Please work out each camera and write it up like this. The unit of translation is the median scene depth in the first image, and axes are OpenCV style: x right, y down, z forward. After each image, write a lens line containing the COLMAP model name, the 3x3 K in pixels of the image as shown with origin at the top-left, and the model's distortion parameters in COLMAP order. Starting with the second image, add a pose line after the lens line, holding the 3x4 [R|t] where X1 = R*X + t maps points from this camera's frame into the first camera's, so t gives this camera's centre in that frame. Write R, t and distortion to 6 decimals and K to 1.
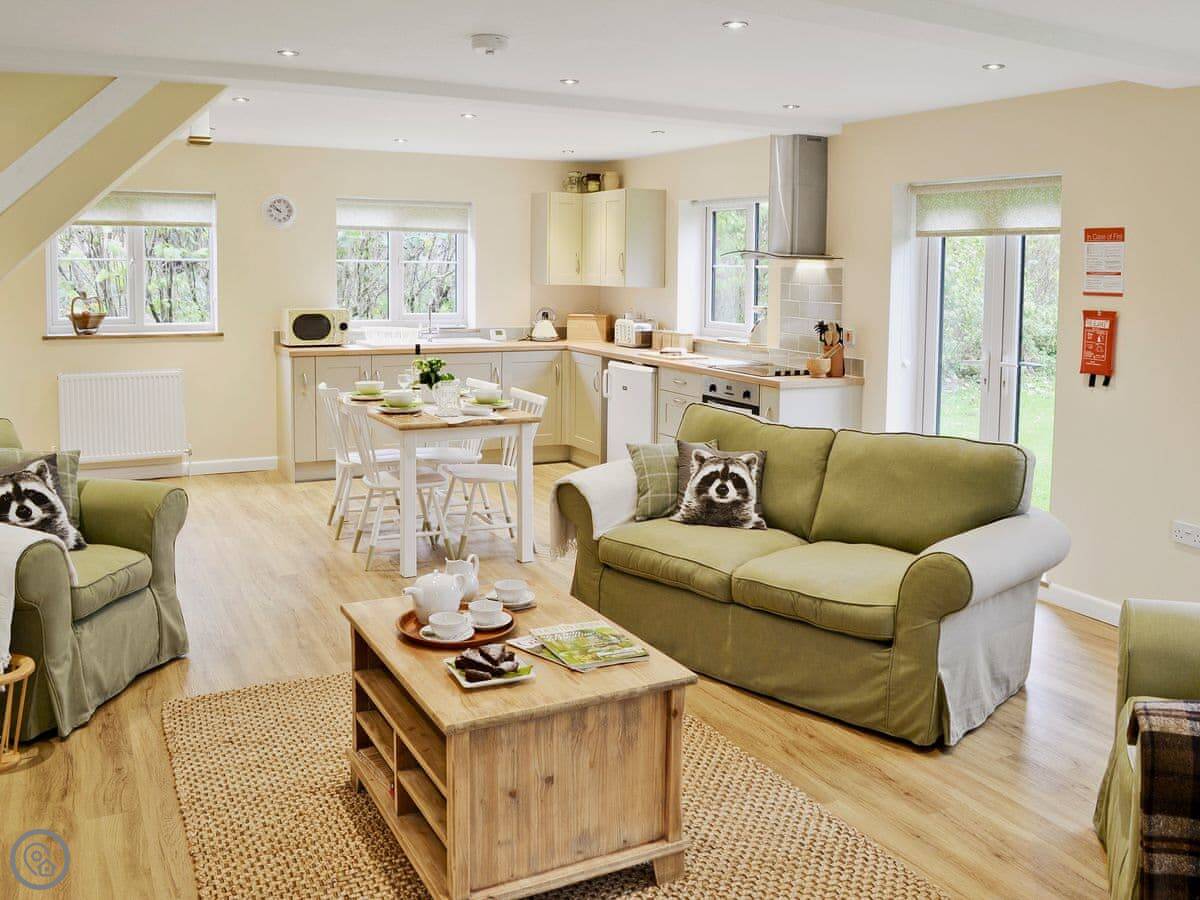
lens RADIAL K [[1046.5, 0, 584.1], [0, 1046.5, 350.2], [0, 0, 1]] dist [-0.087714, 0.018688]
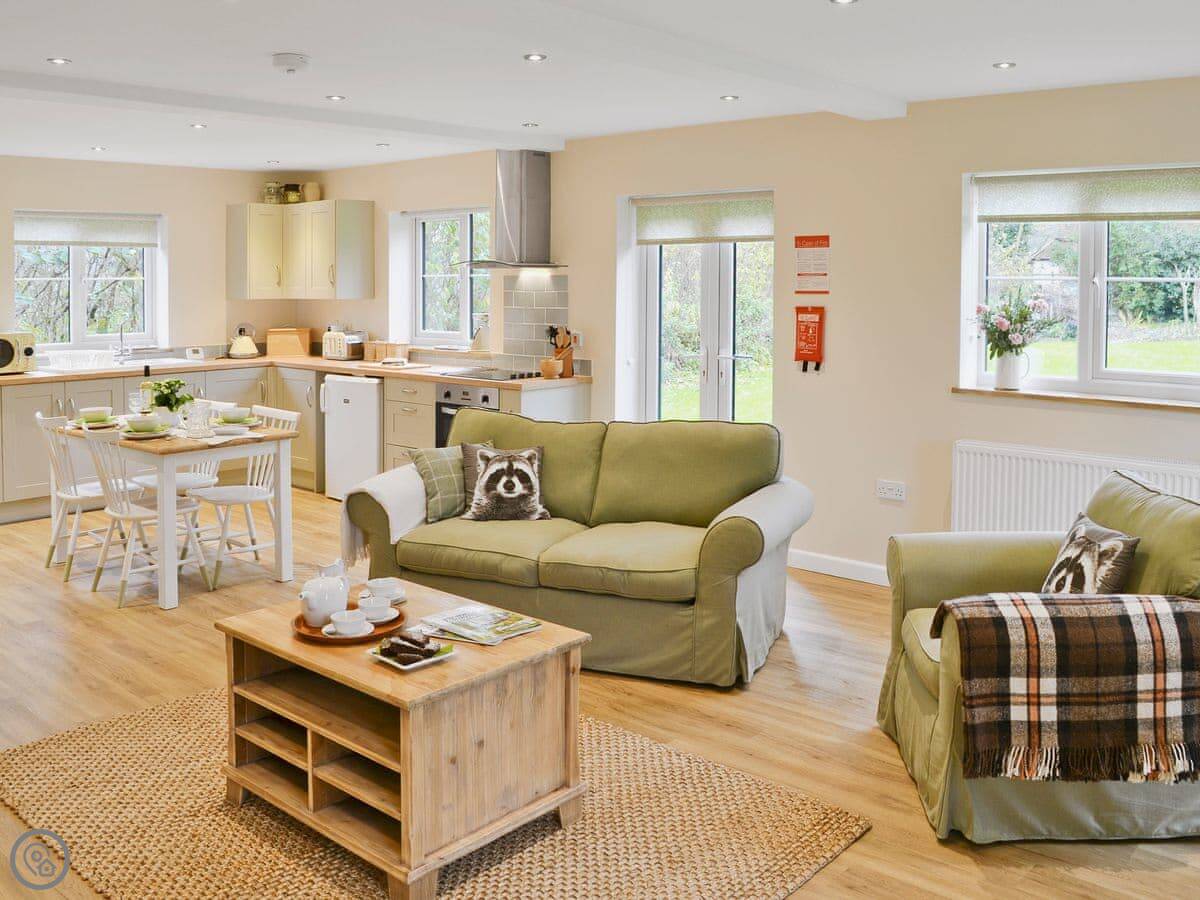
lens RADIAL K [[1083.0, 0, 598.2], [0, 1083.0, 343.3], [0, 0, 1]] dist [-0.089580, 0.017361]
pose [[0.935353, -0.042110, 0.351200, -0.157263], [0.047763, 0.998831, -0.007443, 0.001068], [-0.350476, 0.023736, 0.936271, -0.067326]]
